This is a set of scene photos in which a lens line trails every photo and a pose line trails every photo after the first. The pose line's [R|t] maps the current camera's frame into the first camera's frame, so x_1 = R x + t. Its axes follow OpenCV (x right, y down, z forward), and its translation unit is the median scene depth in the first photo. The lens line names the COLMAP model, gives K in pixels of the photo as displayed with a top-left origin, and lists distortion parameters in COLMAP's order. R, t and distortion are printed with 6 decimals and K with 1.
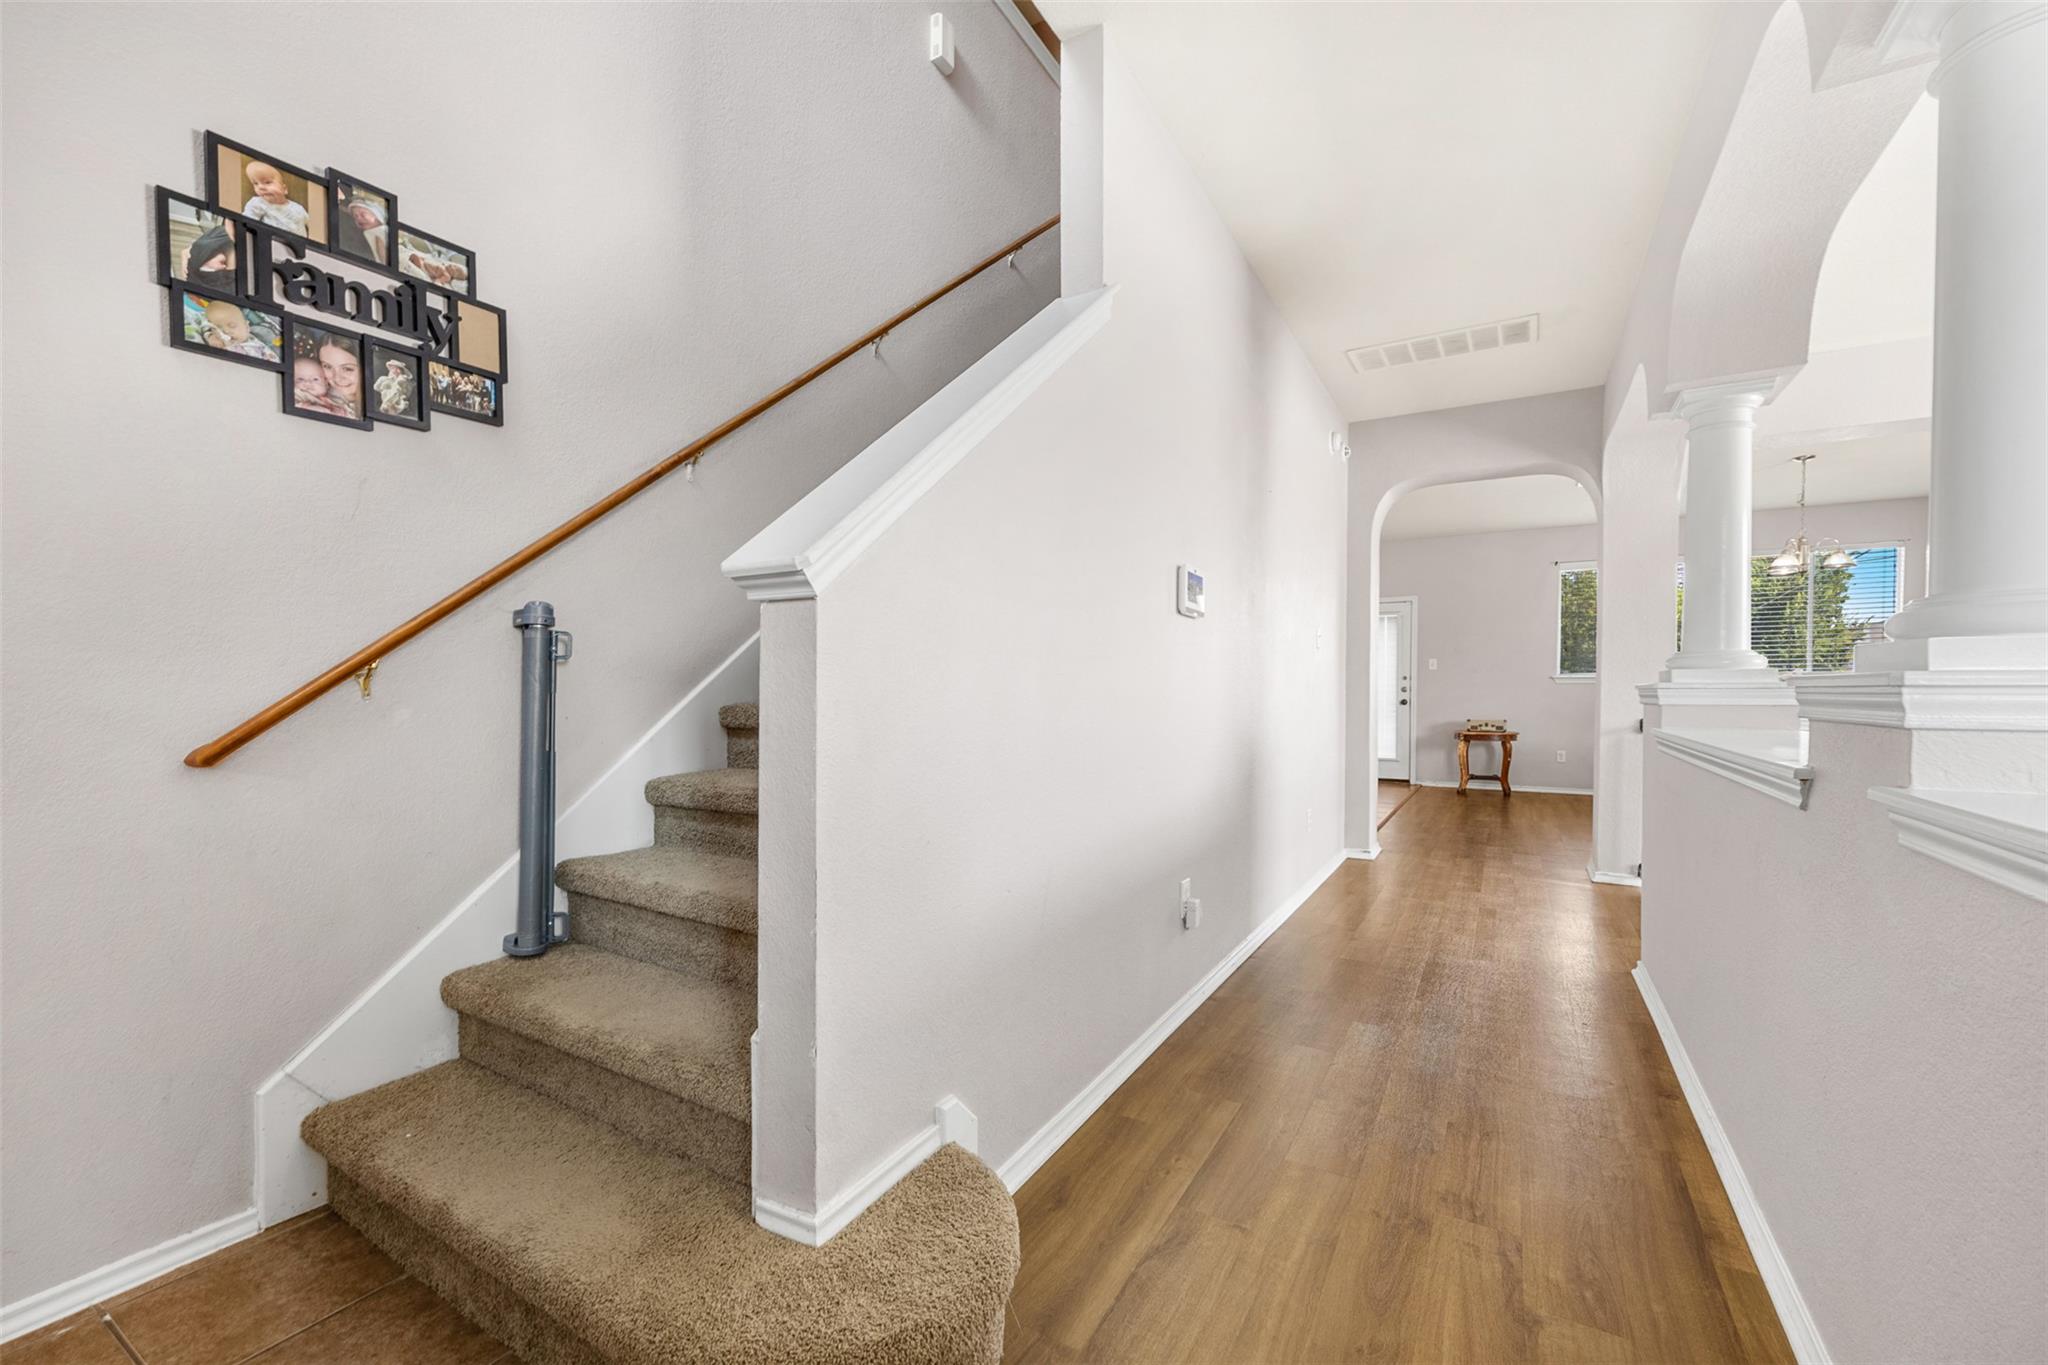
lens RADIAL K [[822.5, 0, 1024.7], [0, 822.5, 690.3], [0, 0, 1]] dist [-0.000988, 0.000263]
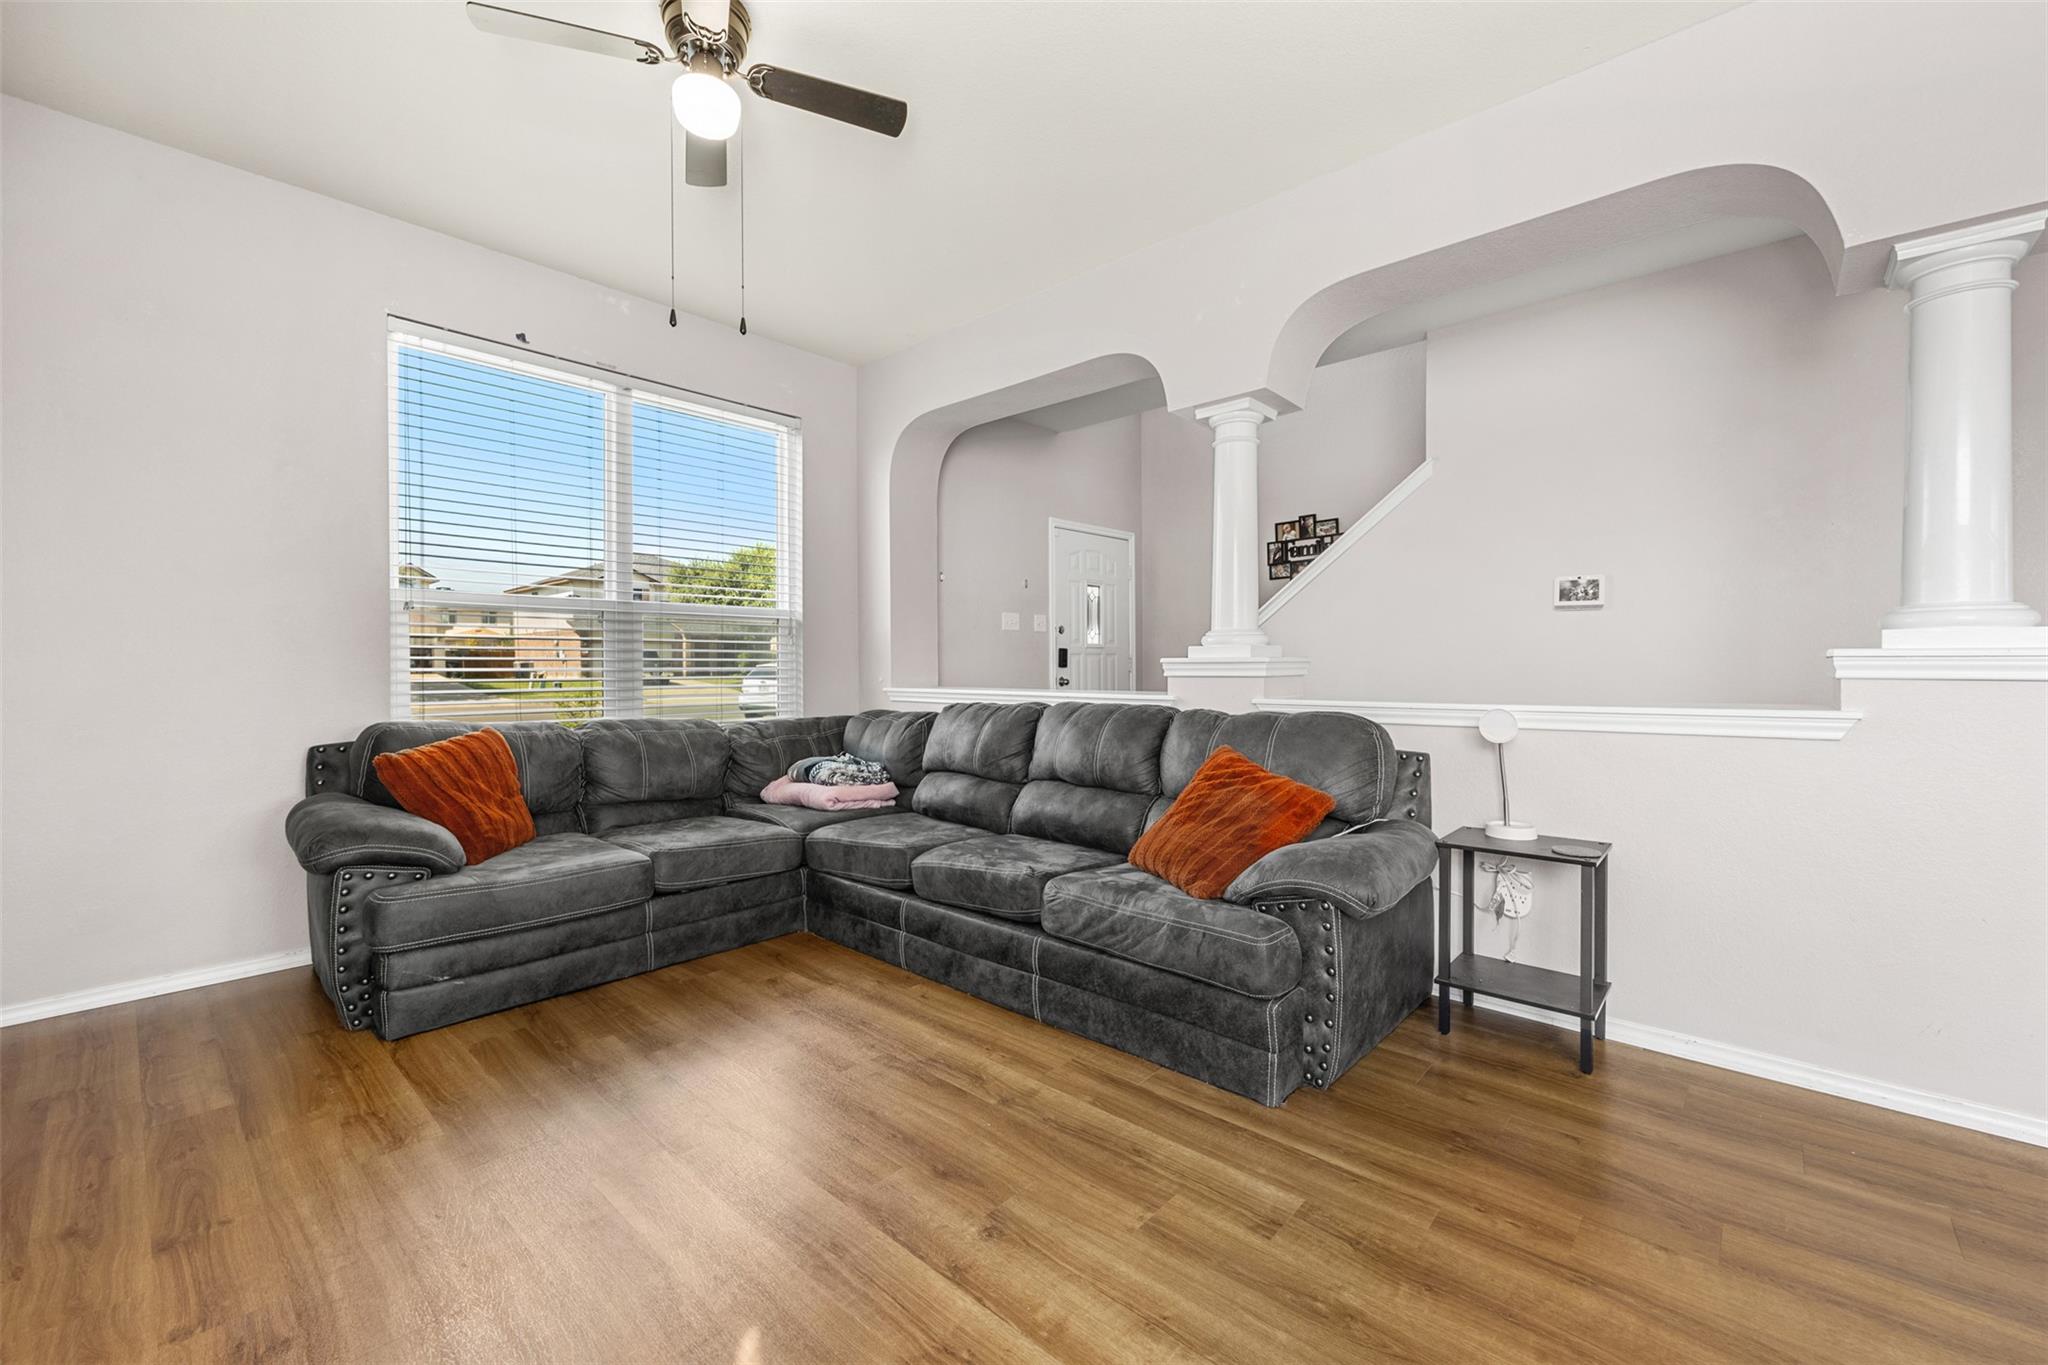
lens RADIAL K [[822.5, 0, 1025.0], [0, 822.5, 679.3], [0, 0, 1]] dist [-0.000988, 0.000263]
pose [[-0.203303, 0.012511, -0.979036, 2.897955], [-0.003773, 0.999901, 0.013561, 0.024860], [0.979109, 0.006451, -0.203235, 0.567161]]
